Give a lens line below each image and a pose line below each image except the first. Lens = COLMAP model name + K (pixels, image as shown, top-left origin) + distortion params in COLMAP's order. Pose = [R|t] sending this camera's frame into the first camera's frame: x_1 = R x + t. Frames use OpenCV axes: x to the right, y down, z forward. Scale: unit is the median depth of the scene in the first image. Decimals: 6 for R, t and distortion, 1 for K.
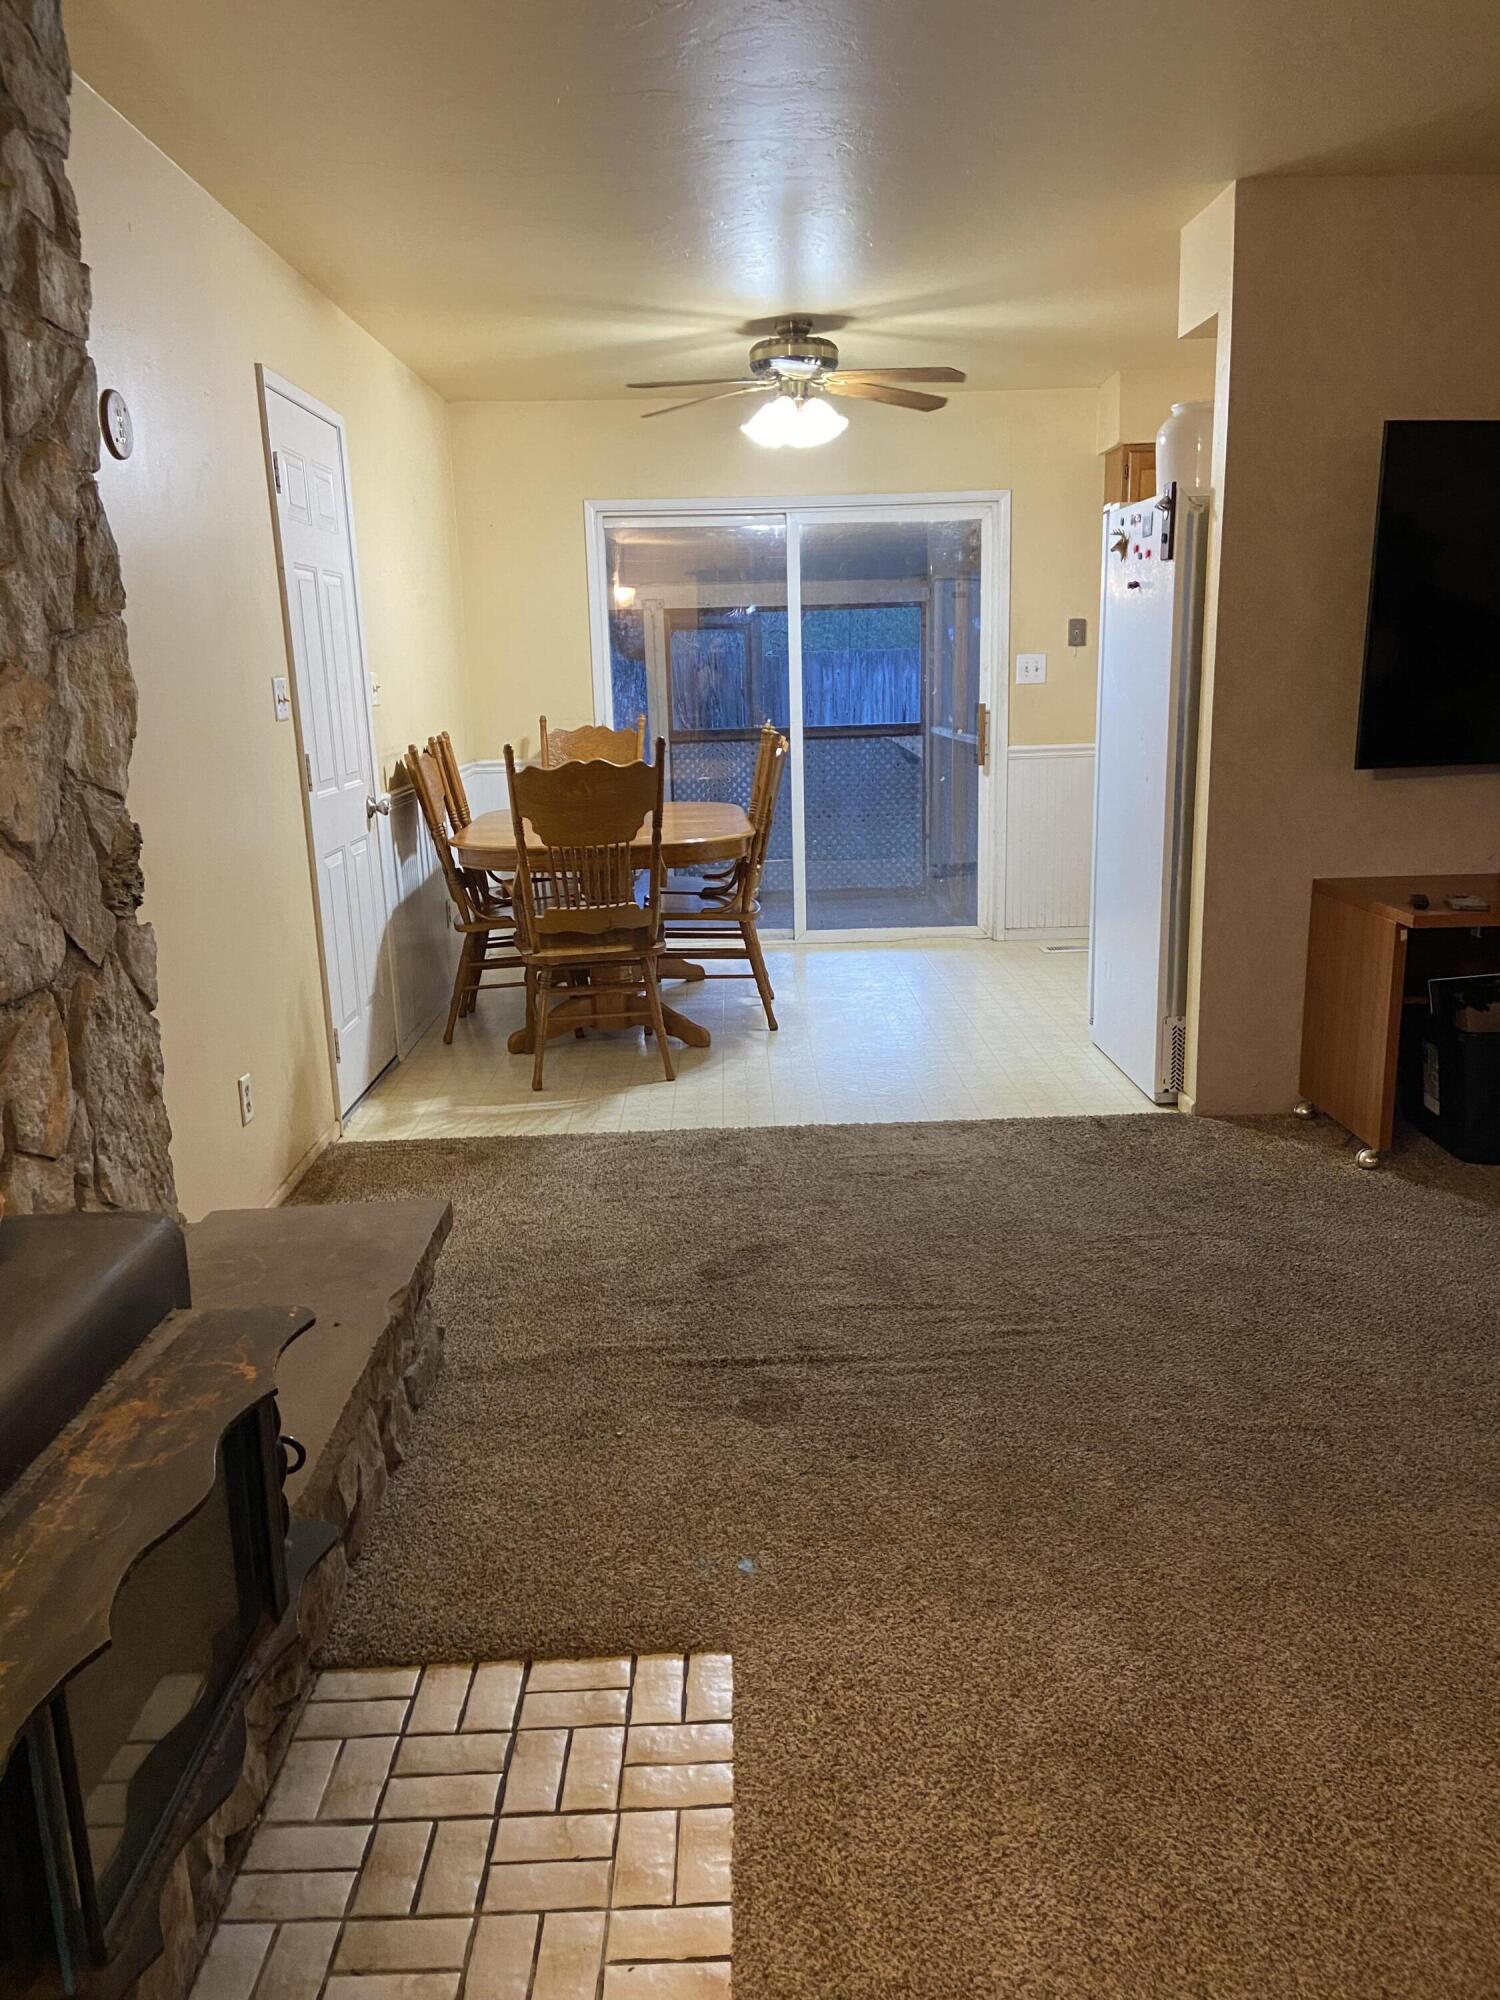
lens RADIAL K [[1491.7, 0, 738.0], [0, 1491.7, 1002.7], [0, 0, 1]] dist [0.087734, -0.061023]
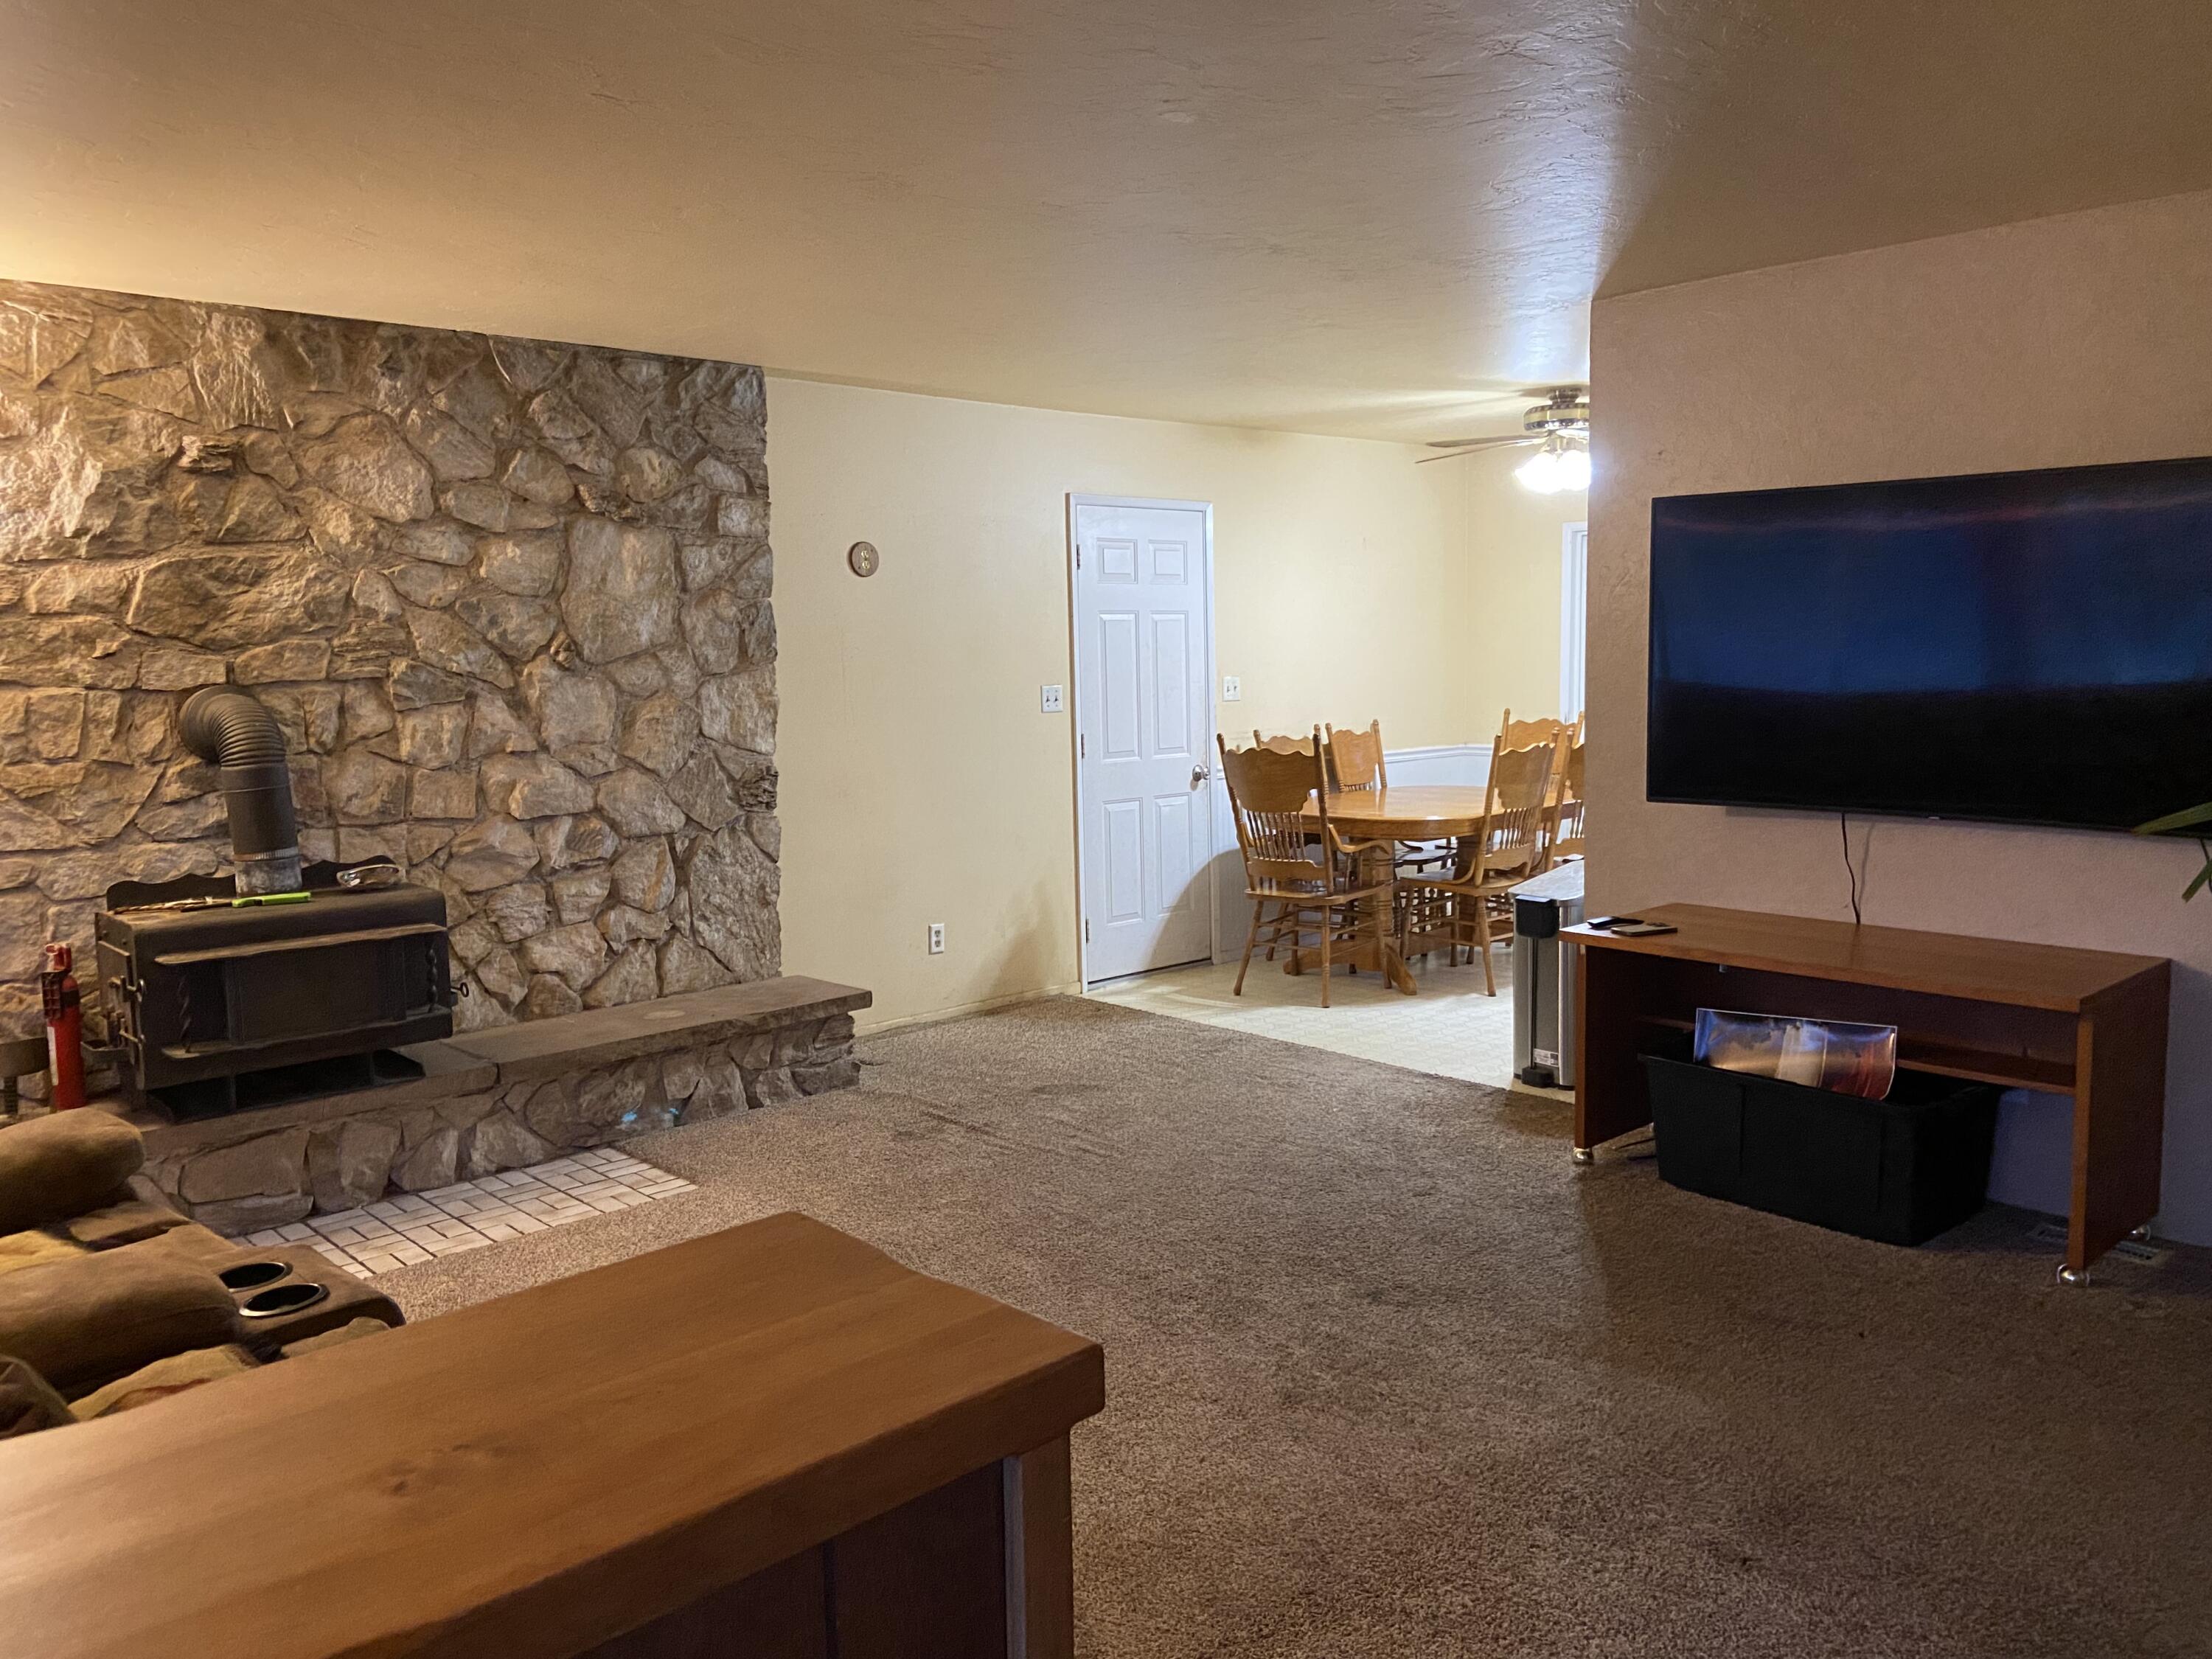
lens RADIAL K [[1649.8, 0, 1108.3], [0, 1649.8, 810.3], [0, 0, 1]] dist [0.087734, -0.061023]
pose [[0.659922, 0.089534, -0.745980, 1.243819], [-0.165511, 0.985808, -0.028099, -0.059523], [0.732877, 0.142011, 0.665375, -0.093779]]
